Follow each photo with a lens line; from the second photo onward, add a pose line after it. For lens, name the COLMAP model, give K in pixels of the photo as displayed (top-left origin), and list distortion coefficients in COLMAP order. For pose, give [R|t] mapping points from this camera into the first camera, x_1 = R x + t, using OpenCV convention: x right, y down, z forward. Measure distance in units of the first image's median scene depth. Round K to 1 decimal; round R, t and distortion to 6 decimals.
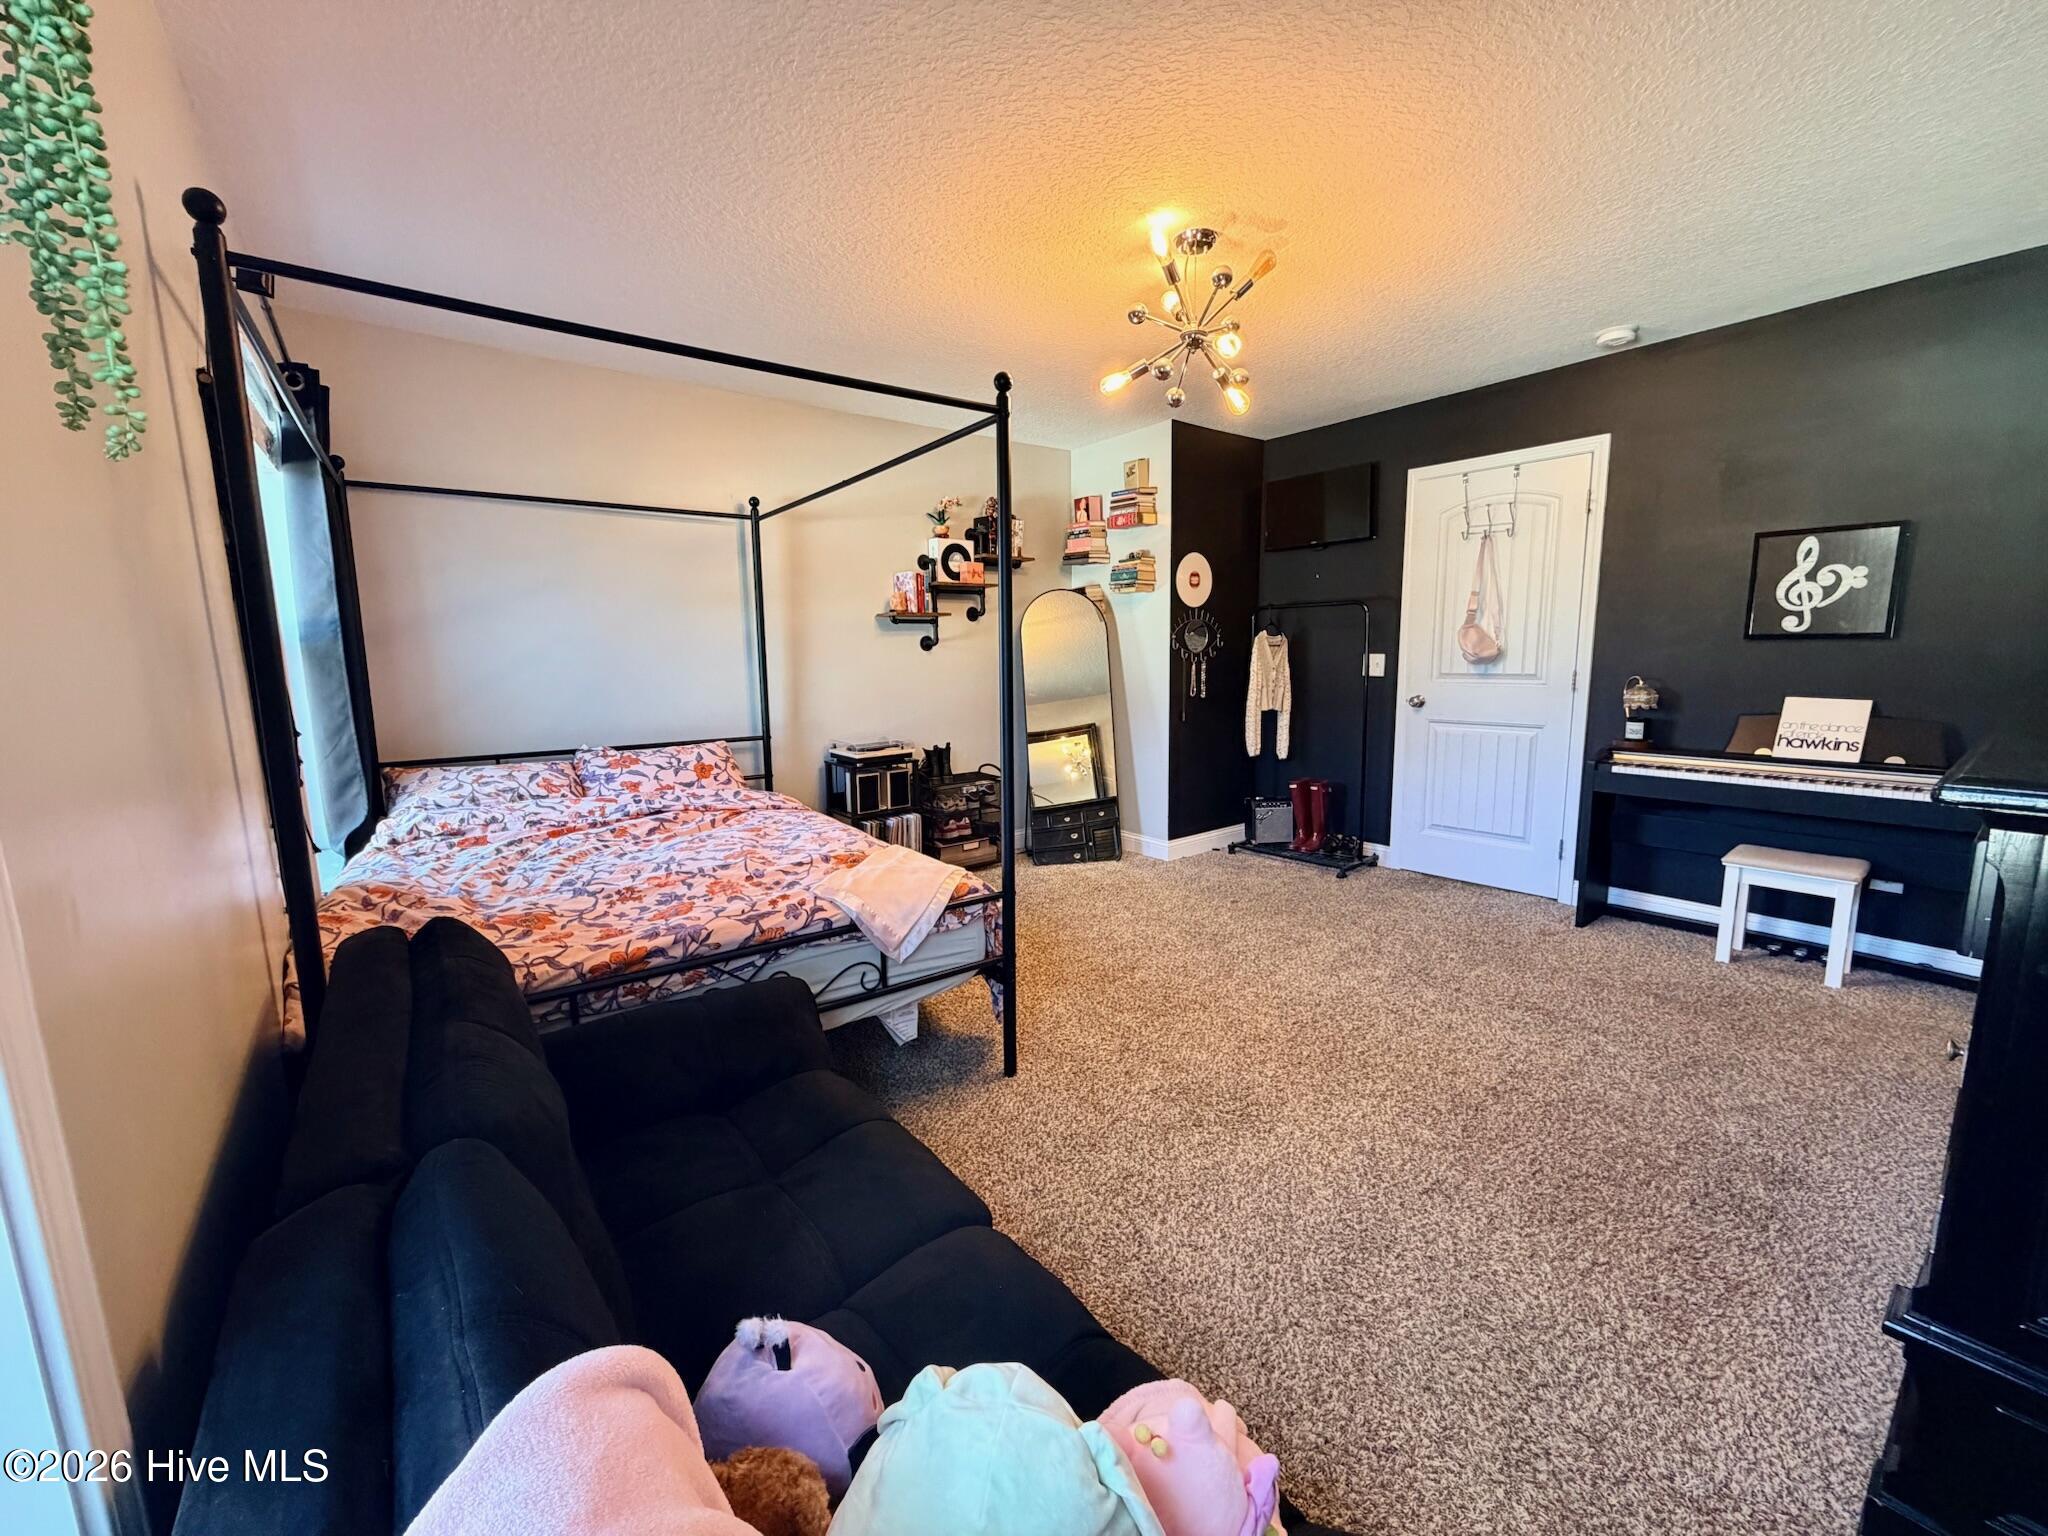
lens RADIAL K [[814.5, 0, 1018.6], [0, 814.5, 768.4], [0, 0, 1]] dist [-0.001911, -0.000089]
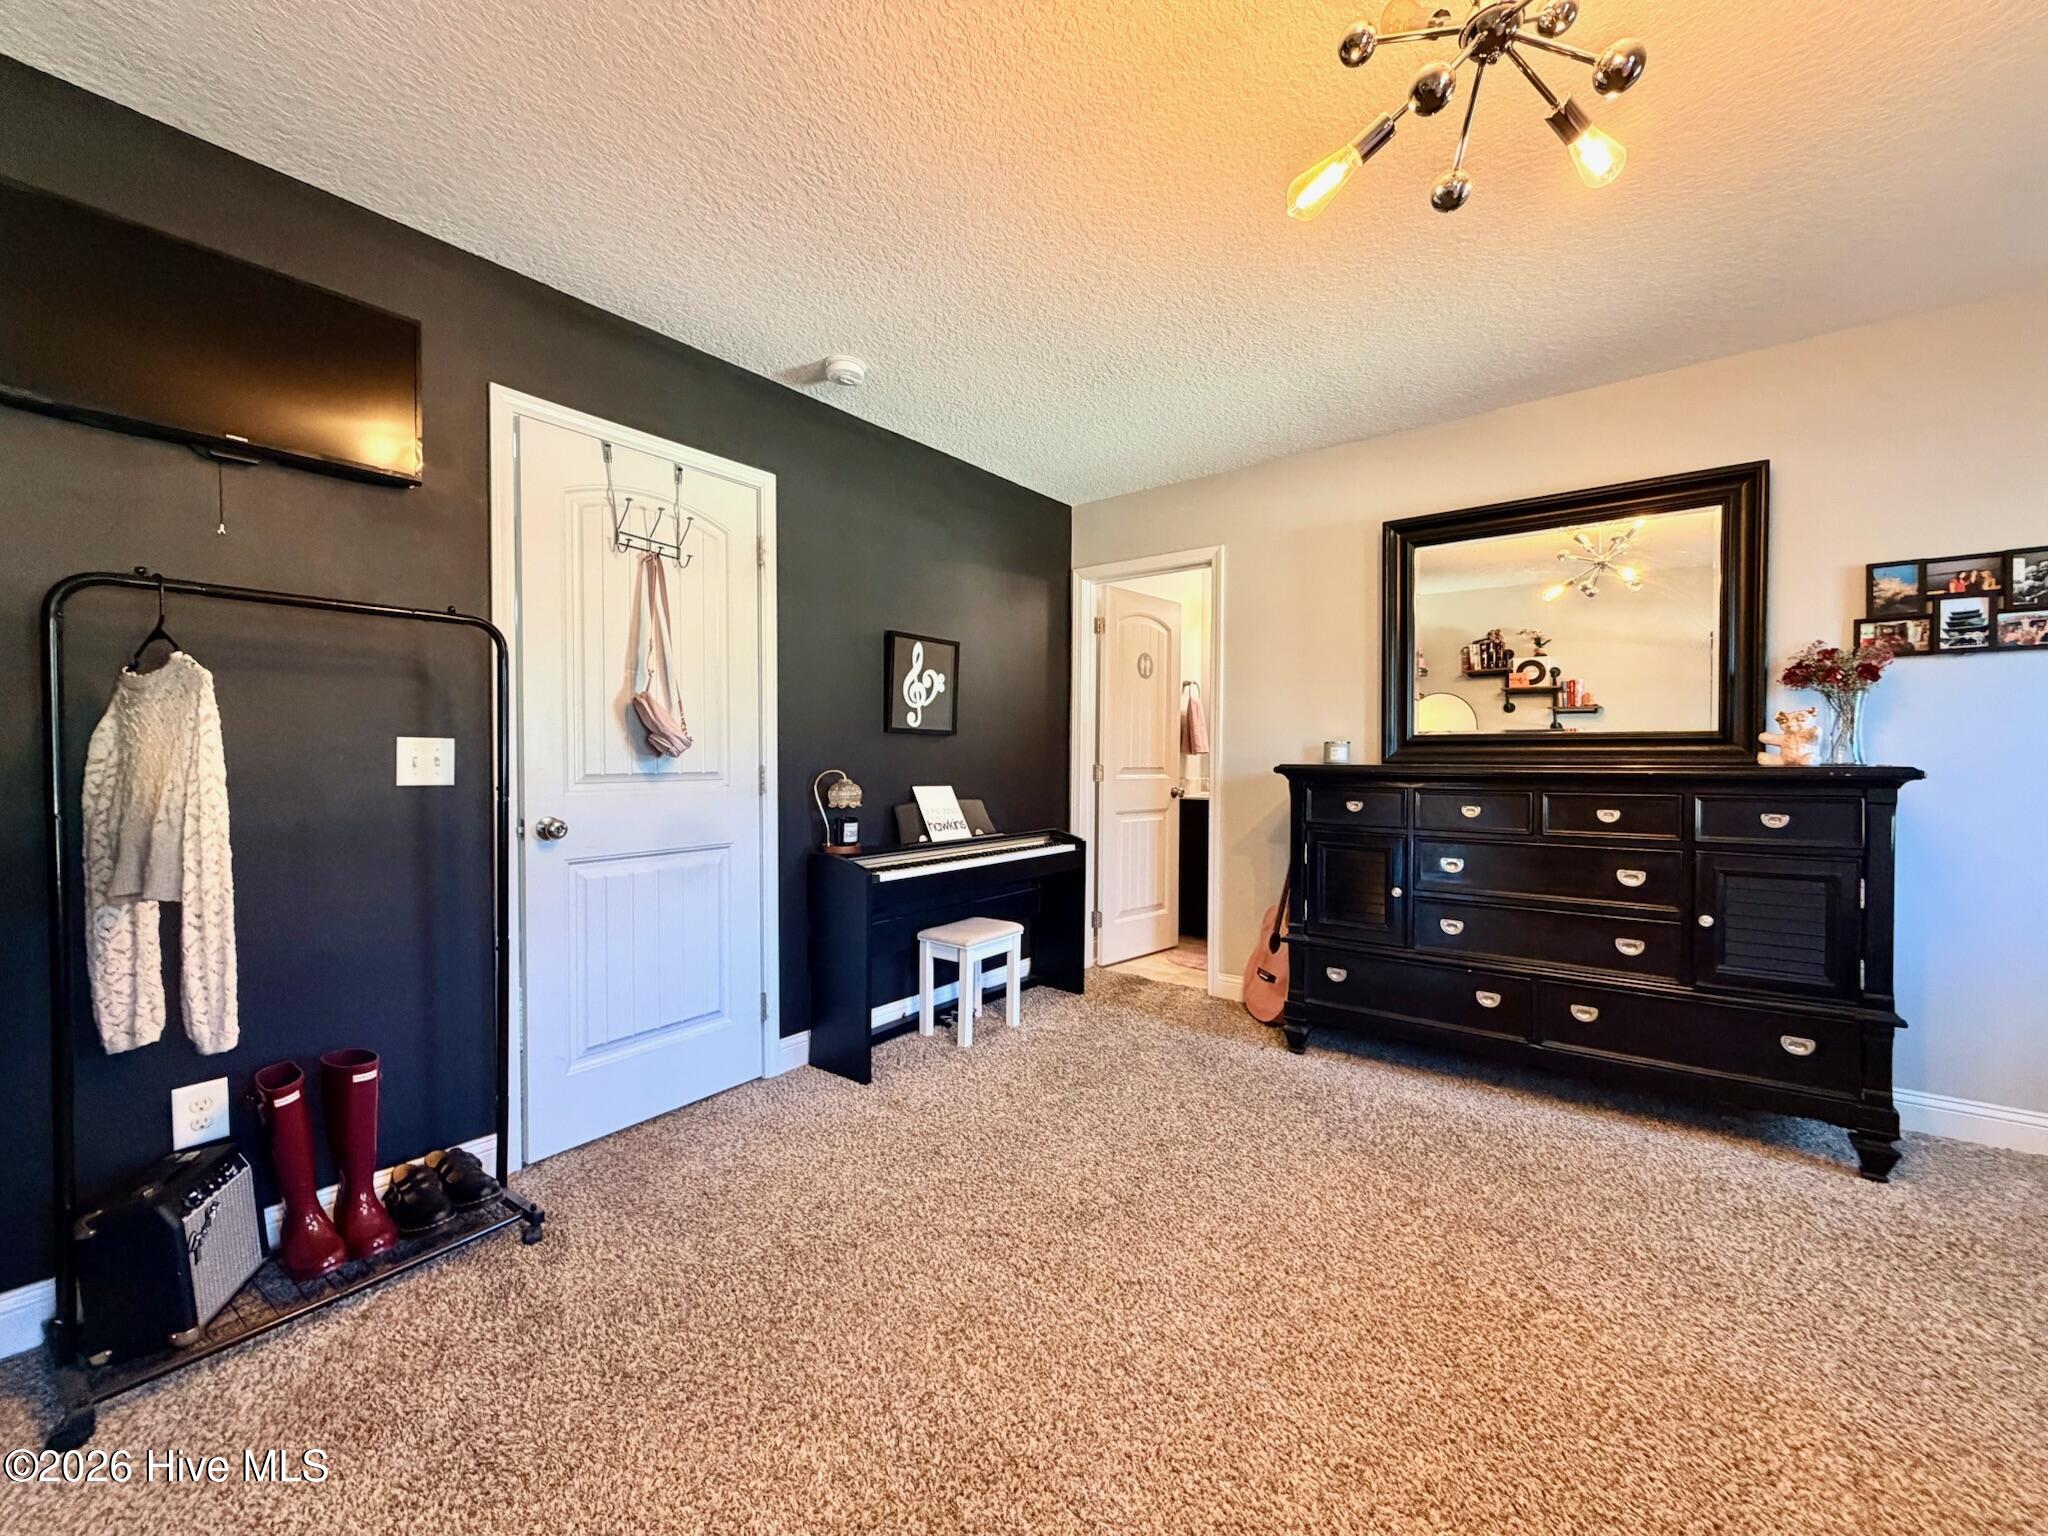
lens RADIAL K [[814.5, 0, 1018.6], [0, 814.5, 768.4], [0, 0, 1]] dist [-0.001911, -0.000089]
pose [[-0.257953, 0.005786, 0.966140, -0.106207], [0.147060, 0.988565, 0.033344, -0.103881], [-0.954900, 0.150682, -0.255855, 0.929888]]
